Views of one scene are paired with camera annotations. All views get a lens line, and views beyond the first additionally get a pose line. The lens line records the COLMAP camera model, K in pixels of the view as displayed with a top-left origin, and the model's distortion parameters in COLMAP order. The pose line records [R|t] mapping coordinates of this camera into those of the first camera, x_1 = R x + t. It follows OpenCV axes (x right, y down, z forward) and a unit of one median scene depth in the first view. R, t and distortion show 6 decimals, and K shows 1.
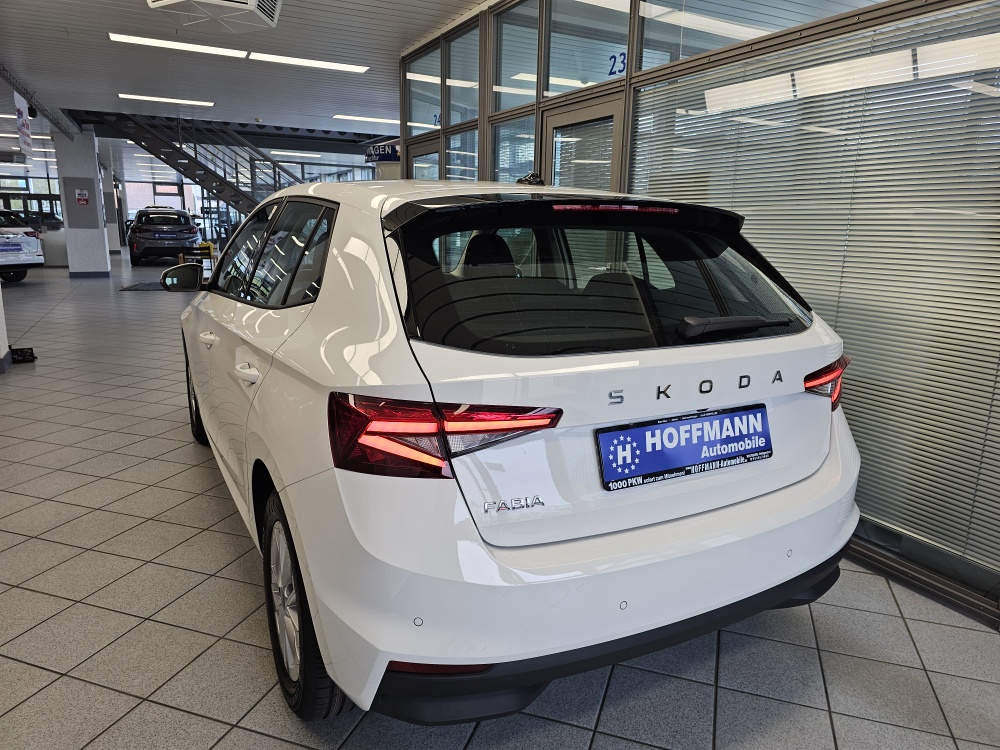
lens RADIAL K [[682.4, 0, 503.7], [0, 682.4, 356.9], [0, 0, 1]] dist [0.042923, -0.050419]
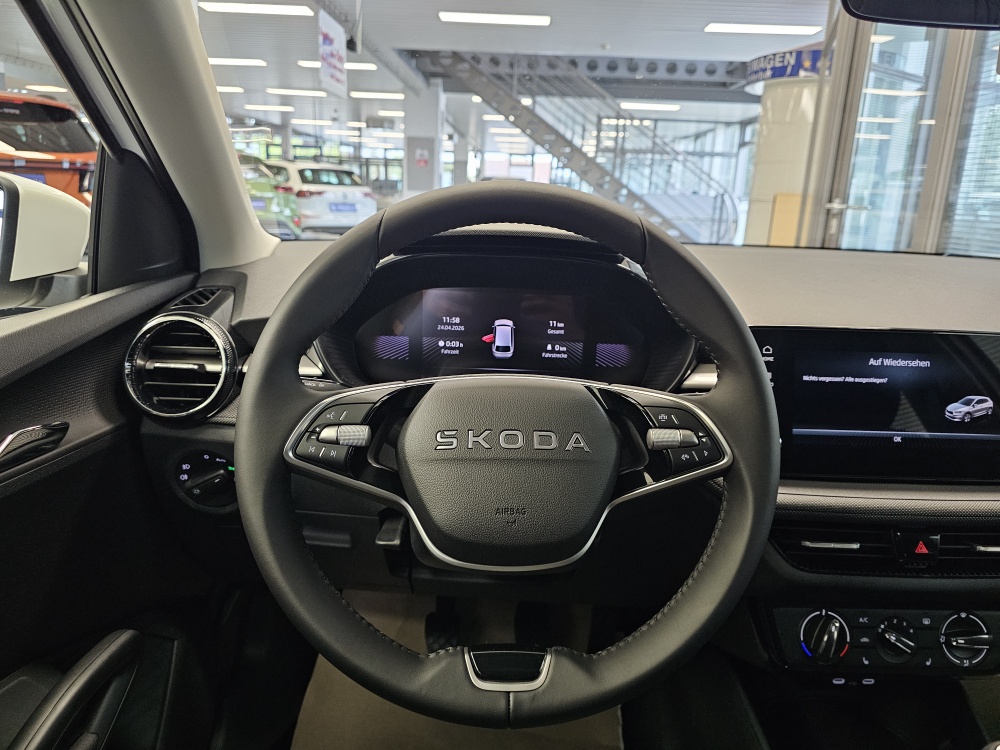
lens RADIAL K [[682.4, 0, 494.5], [0, 682.4, 365.8], [0, 0, 1]] dist [0.042923, -0.050419]
pose [[0.879056, 0.131044, -0.458354, -0.045953], [-0.110680, 0.991306, 0.071149, -0.022255], [0.463693, -0.011813, 0.885917, 0.174362]]
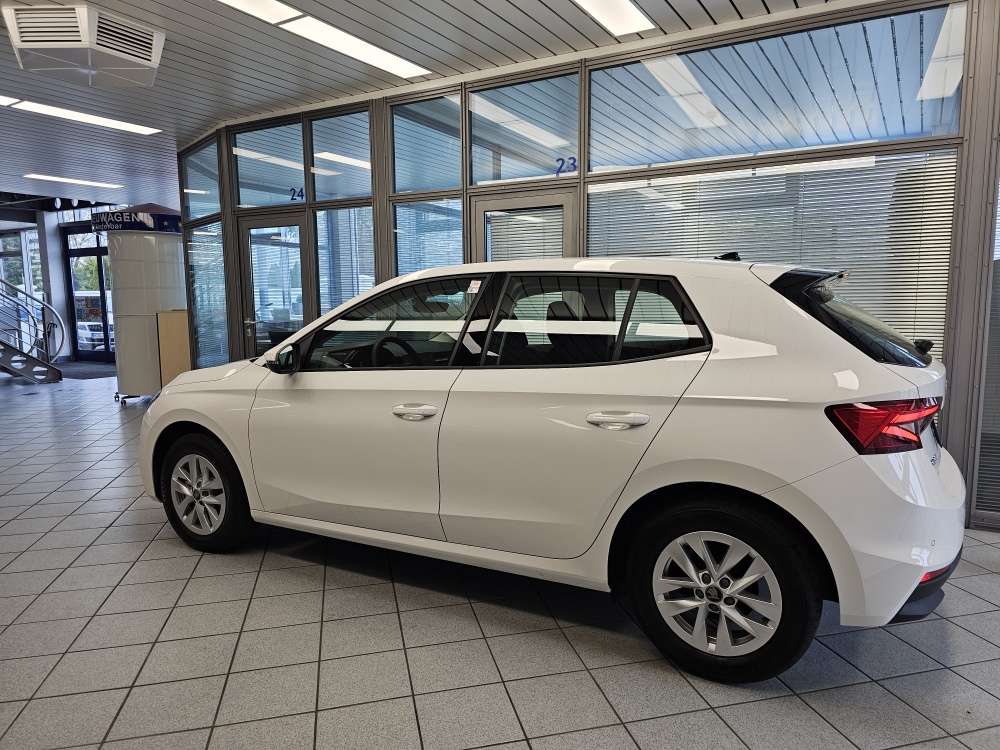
lens RADIAL K [[682.4, 0, 525.3], [0, 682.4, 371.9], [0, 0, 1]] dist [0.042923, -0.050419]
pose [[0.835266, -0.087418, 0.542853, -0.136167], [0.129525, 0.990779, -0.039745, -0.004196], [-0.534373, 0.103511, 0.838887, 0.009981]]
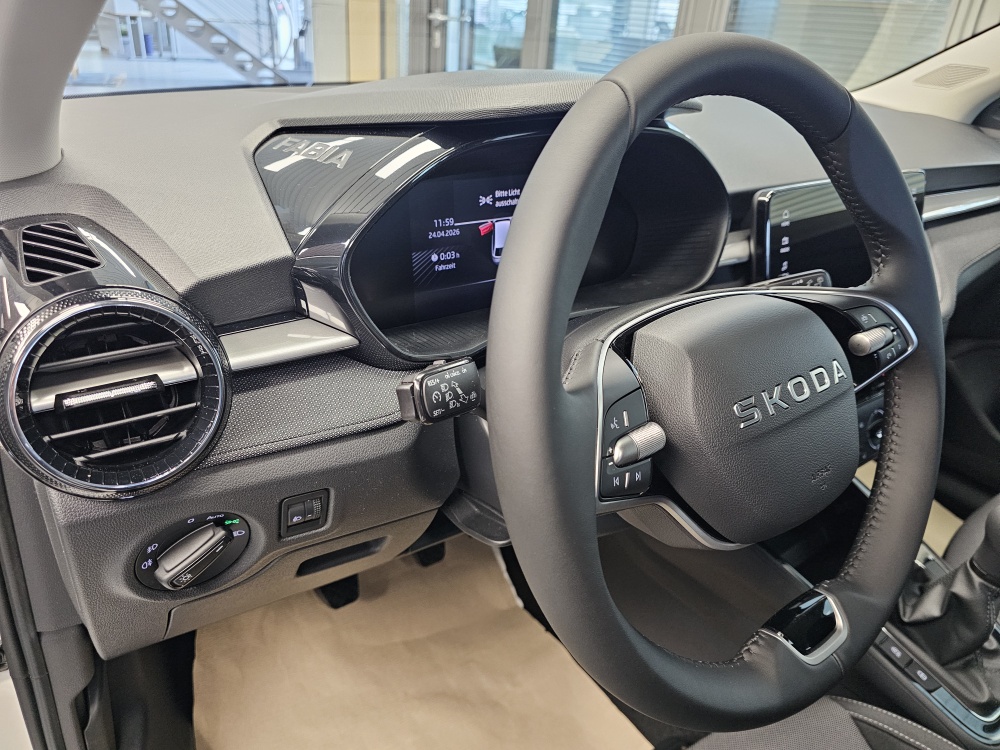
lens RADIAL K [[682.4, 0, 512.0], [0, 682.4, 376.3], [0, 0, 1]] dist [0.042923, -0.050419]
pose [[0.986239, -0.025756, 0.163307, -0.069311], [-0.022912, 0.956964, 0.289300, -0.024012], [-0.163730, -0.289061, 0.943205, 0.179378]]
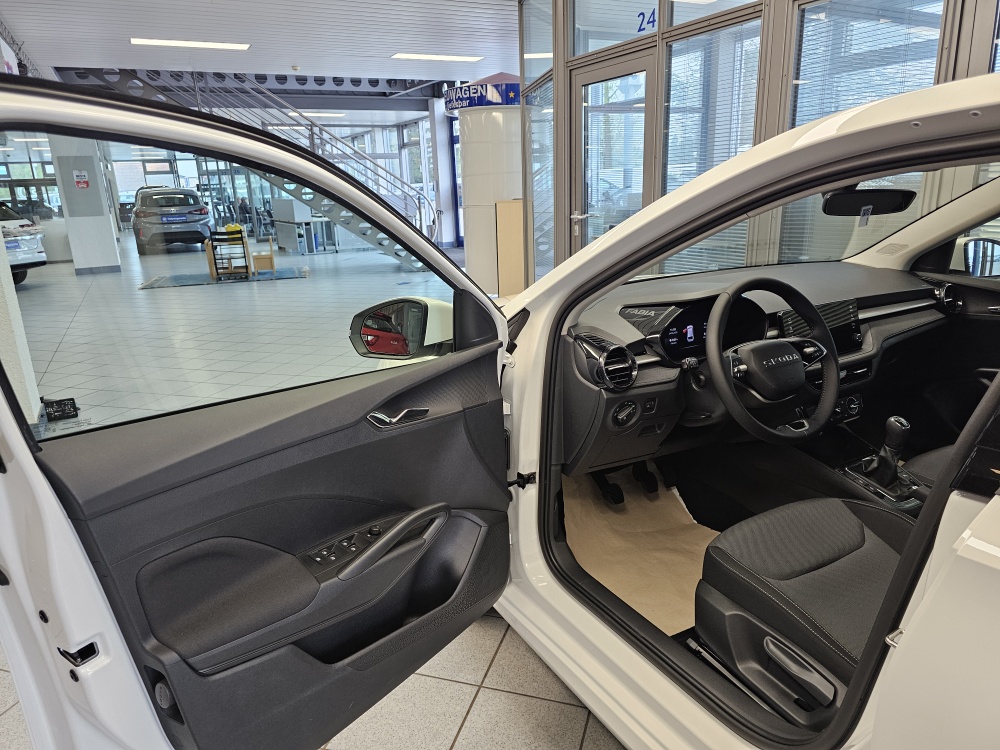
lens RADIAL K [[682.4, 0, 494.2], [0, 682.4, 377.3], [0, 0, 1]] dist [0.042923, -0.050419]
pose [[0.998294, -0.057669, -0.009075, -0.092086], [0.058223, 0.994879, 0.082614, -0.024504], [0.004265, -0.083001, 0.996540, 0.112754]]
